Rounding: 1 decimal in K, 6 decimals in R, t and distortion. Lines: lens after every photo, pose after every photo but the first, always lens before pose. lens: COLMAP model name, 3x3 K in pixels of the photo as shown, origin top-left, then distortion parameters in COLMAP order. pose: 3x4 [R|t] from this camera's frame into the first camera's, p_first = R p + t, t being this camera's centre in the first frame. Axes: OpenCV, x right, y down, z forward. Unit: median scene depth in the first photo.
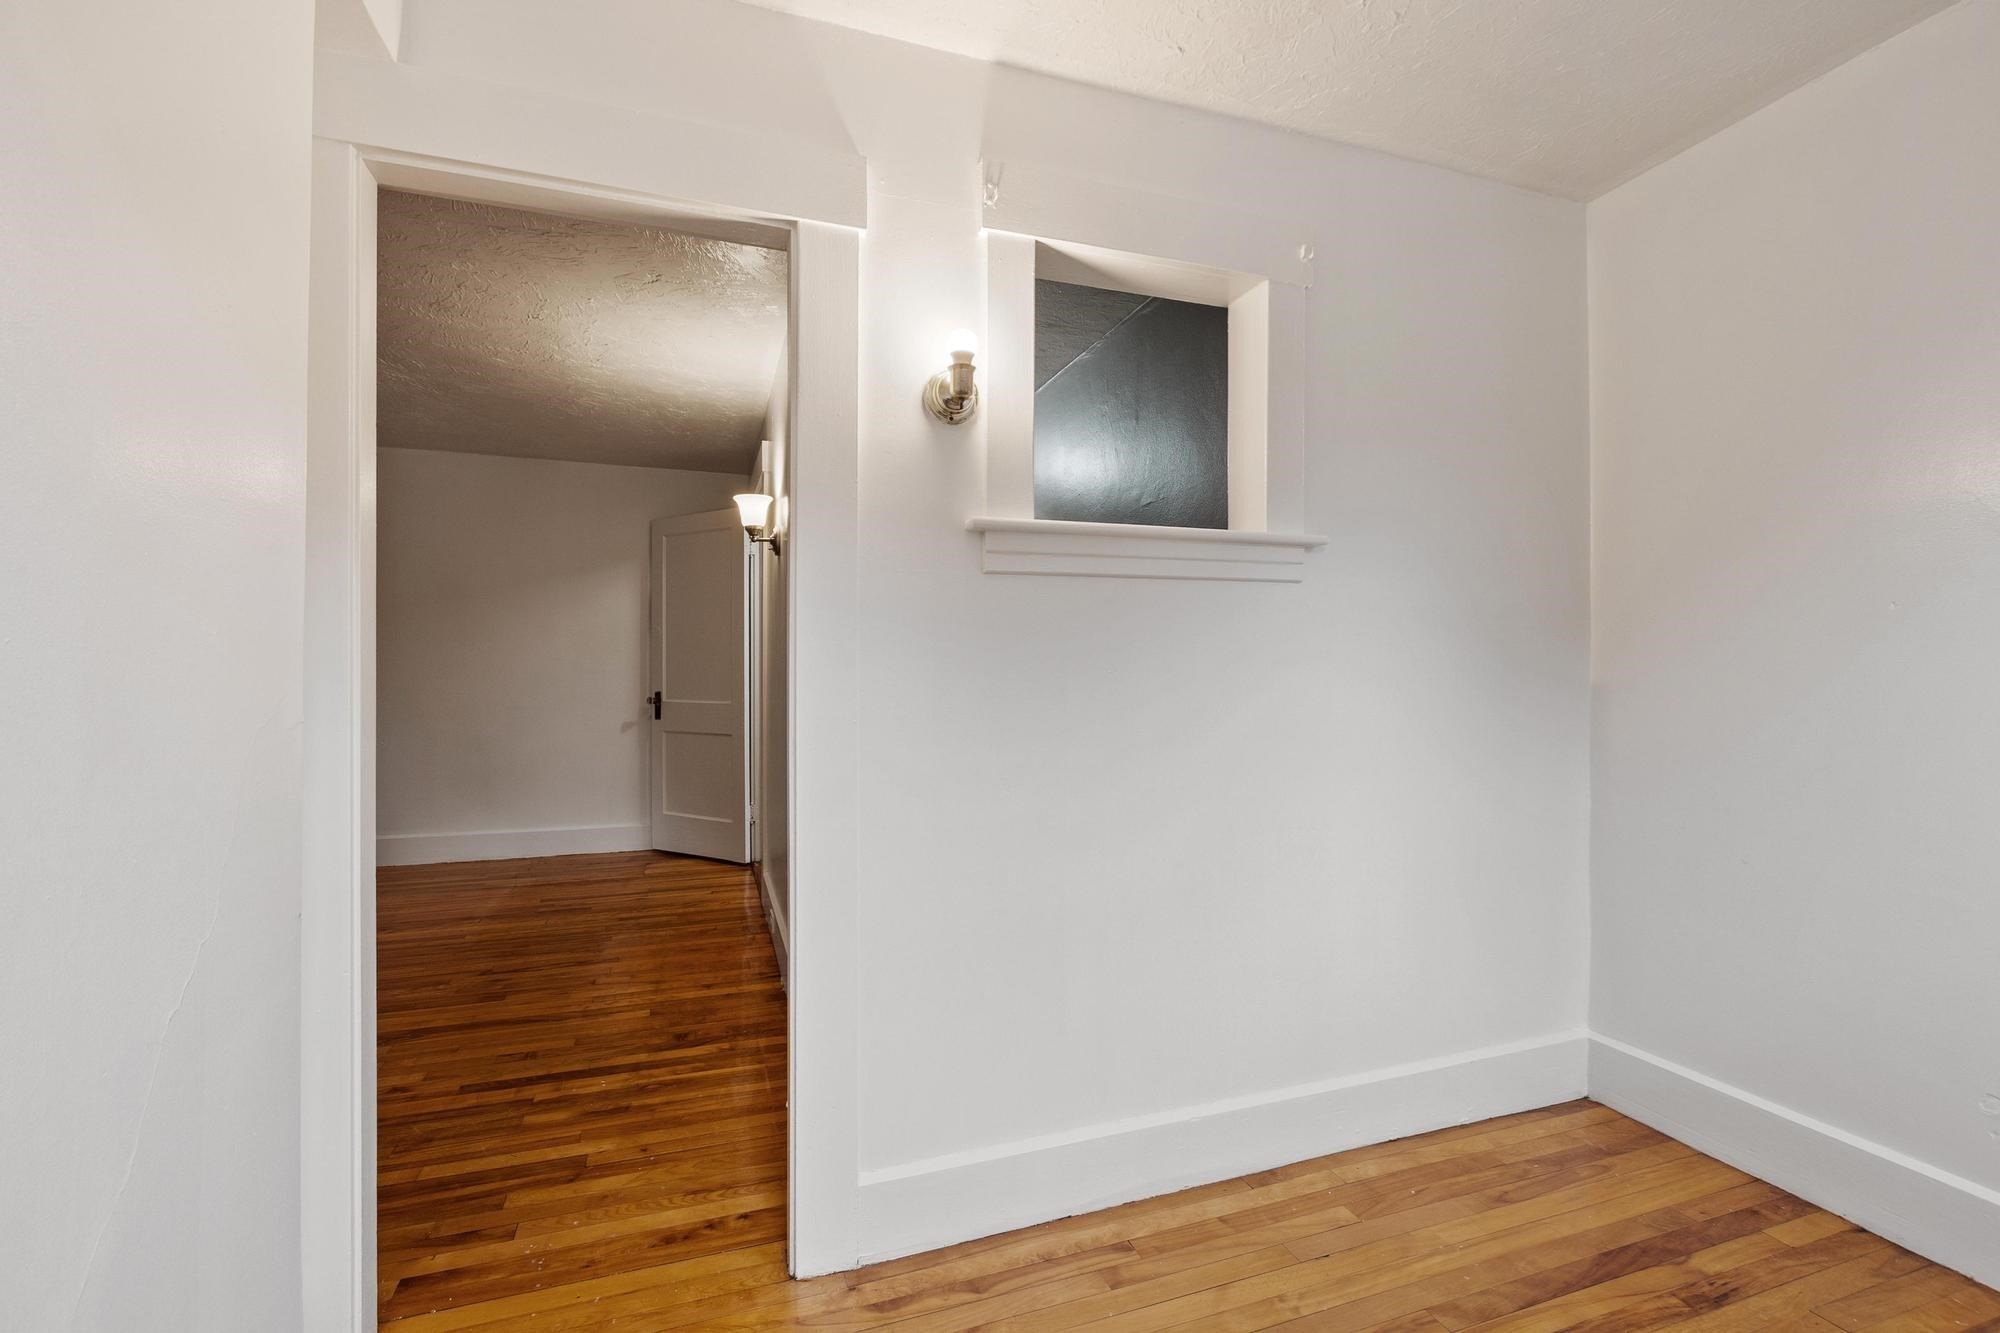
lens RADIAL K [[870.5, 0, 1004.2], [0, 870.5, 664.2], [0, 0, 1]] dist [0.001239, -0.000422]
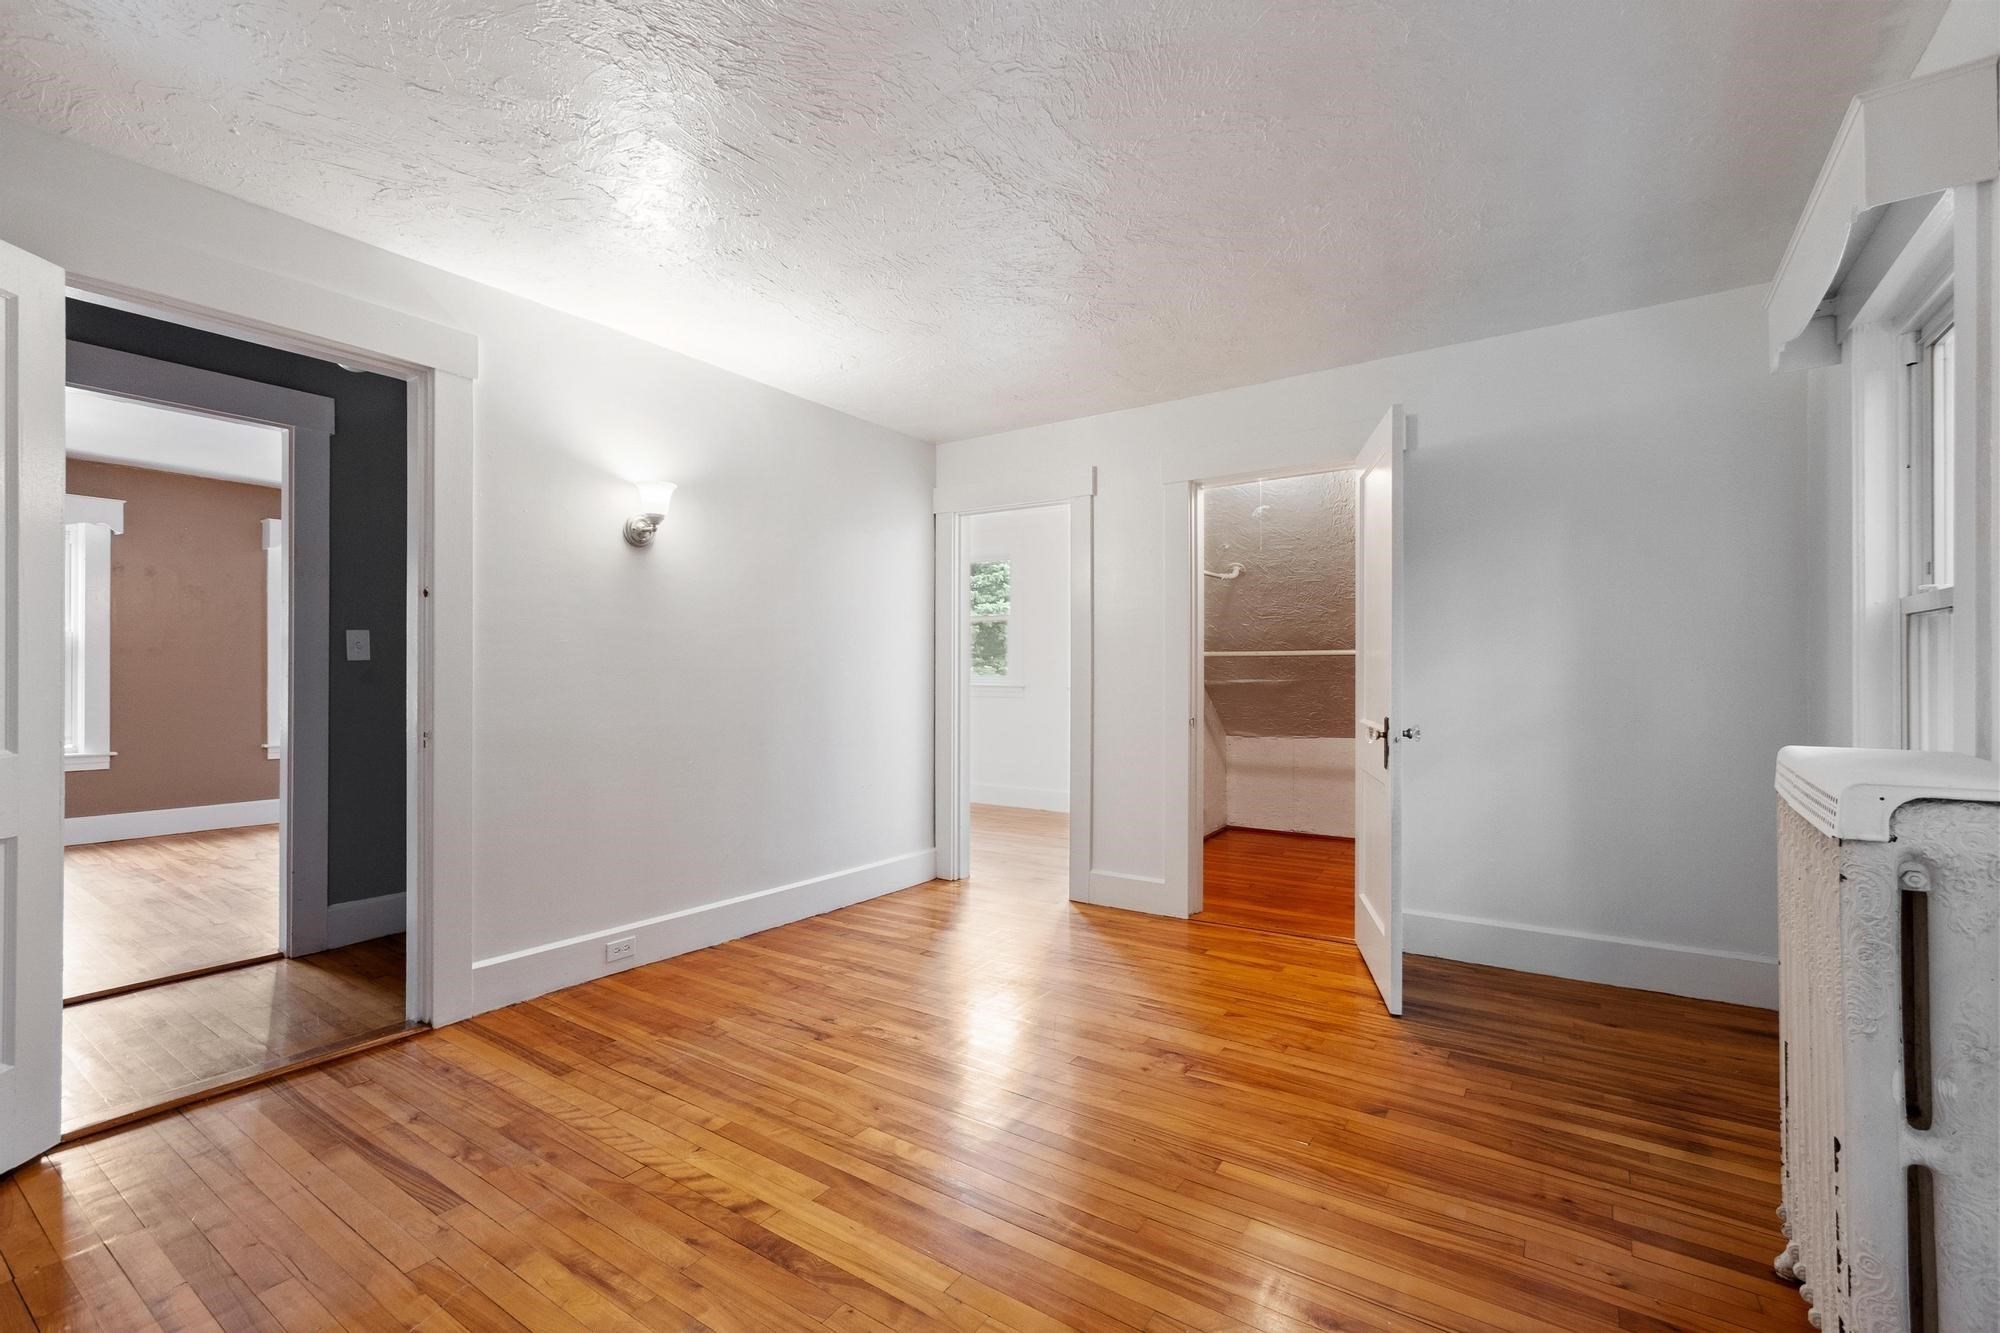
lens RADIAL K [[855.6, 0, 1000.0], [0, 855.6, 666.5], [0, 0, 1]] dist [-0.003154, -0.000751]
pose [[-0.594846, 0.006838, 0.803811, -1.253685], [-0.004605, 0.999918, -0.011914, 0.010585], [-0.803827, -0.010788, -0.594766, 1.257761]]
